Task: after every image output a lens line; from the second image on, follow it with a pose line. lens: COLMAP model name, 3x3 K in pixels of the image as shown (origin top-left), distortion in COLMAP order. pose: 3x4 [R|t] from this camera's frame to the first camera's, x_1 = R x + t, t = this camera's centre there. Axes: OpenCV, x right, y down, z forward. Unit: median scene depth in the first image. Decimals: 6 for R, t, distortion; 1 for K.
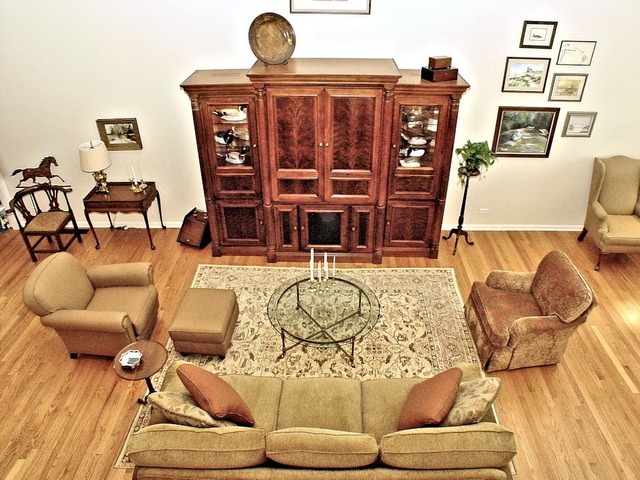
lens RADIAL K [[458.1, 0, 320.0], [0, 458.1, 240.0], [0, 0, 1]] dist [-0.163158, 0.082704]
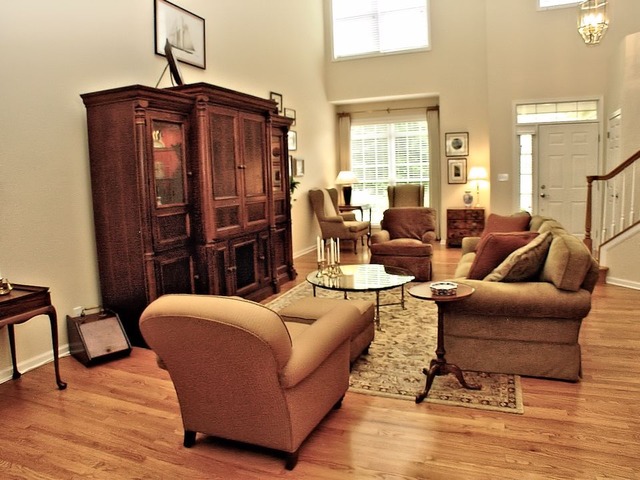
lens RADIAL K [[458.1, 0, 320.0], [0, 458.1, 240.0], [0, 0, 1]] dist [-0.163158, 0.082704]
pose [[0.335414, -0.135608, 0.932260, -0.829888], [0.544259, 0.835623, -0.074266, 0.088387], [-0.768947, 0.532301, 0.354086, 0.554366]]
